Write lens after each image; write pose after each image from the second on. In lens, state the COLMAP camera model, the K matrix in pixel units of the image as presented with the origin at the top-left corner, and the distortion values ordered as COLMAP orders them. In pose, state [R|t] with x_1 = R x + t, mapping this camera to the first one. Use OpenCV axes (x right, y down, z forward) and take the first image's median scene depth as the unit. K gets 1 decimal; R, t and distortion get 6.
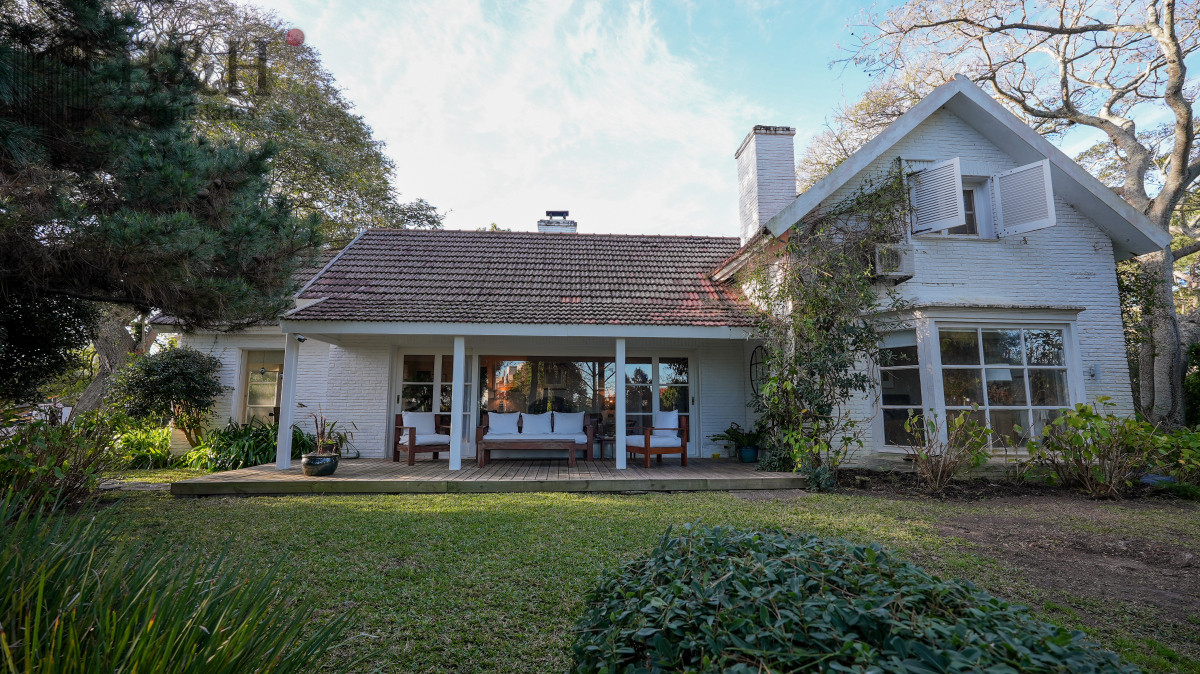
lens RADIAL K [[520.2, 0, 600.0], [0, 520.2, 337.0], [0, 0, 1]] dist [0.001562, 0.000283]
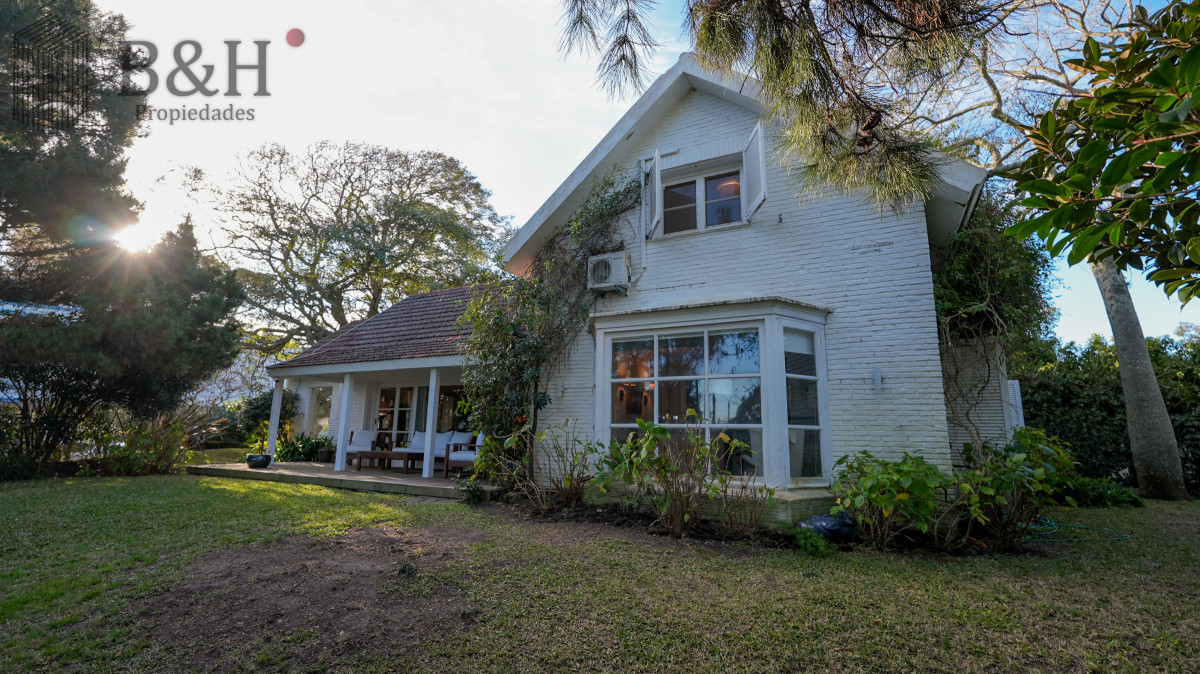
lens RADIAL K [[519.7, 0, 600.6], [0, 519.7, 334.3], [0, 0, 1]] dist [0.000647, 0.000656]
pose [[0.844876, -0.089503, -0.527422, 0.988908], [0.057562, 0.995391, -0.076709, 0.038835], [0.531857, 0.034450, 0.846133, 0.176872]]
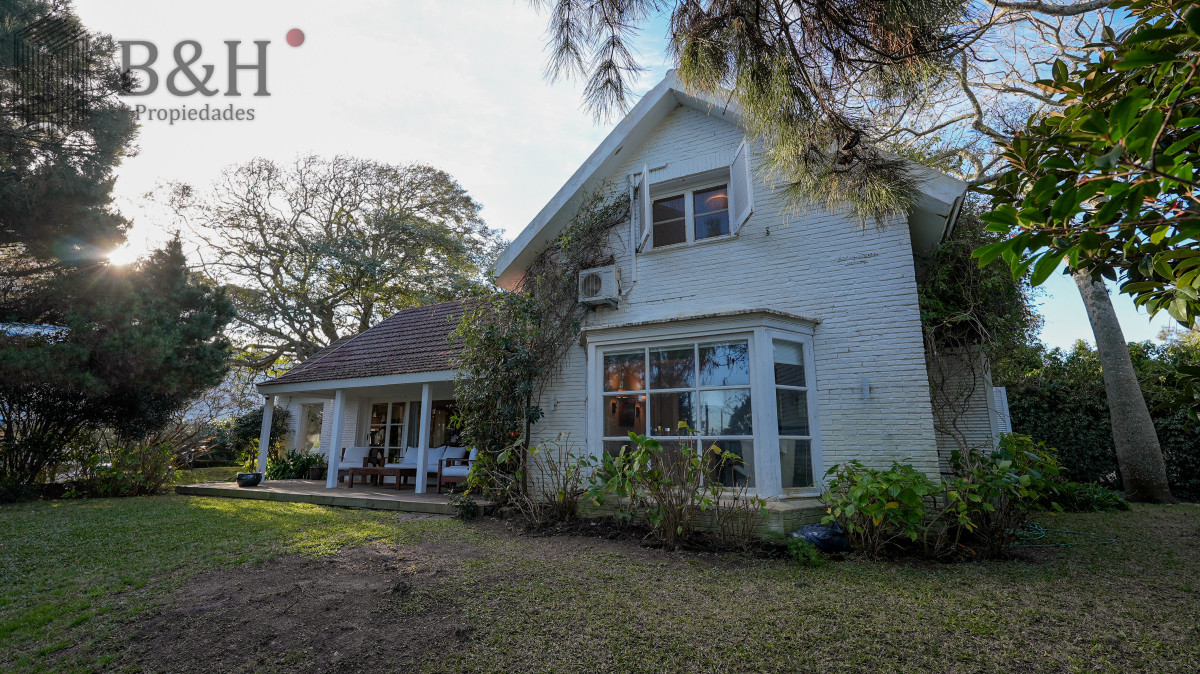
lens RADIAL K [[520.2, 0, 600.0], [0, 520.2, 337.0], [0, 0, 1]] dist [0.001562, 0.000283]
pose [[0.850507, -0.109265, -0.514489, 0.993867], [0.072308, 0.993186, -0.091396, 0.035311], [0.520970, 0.040532, 0.852612, 0.172344]]
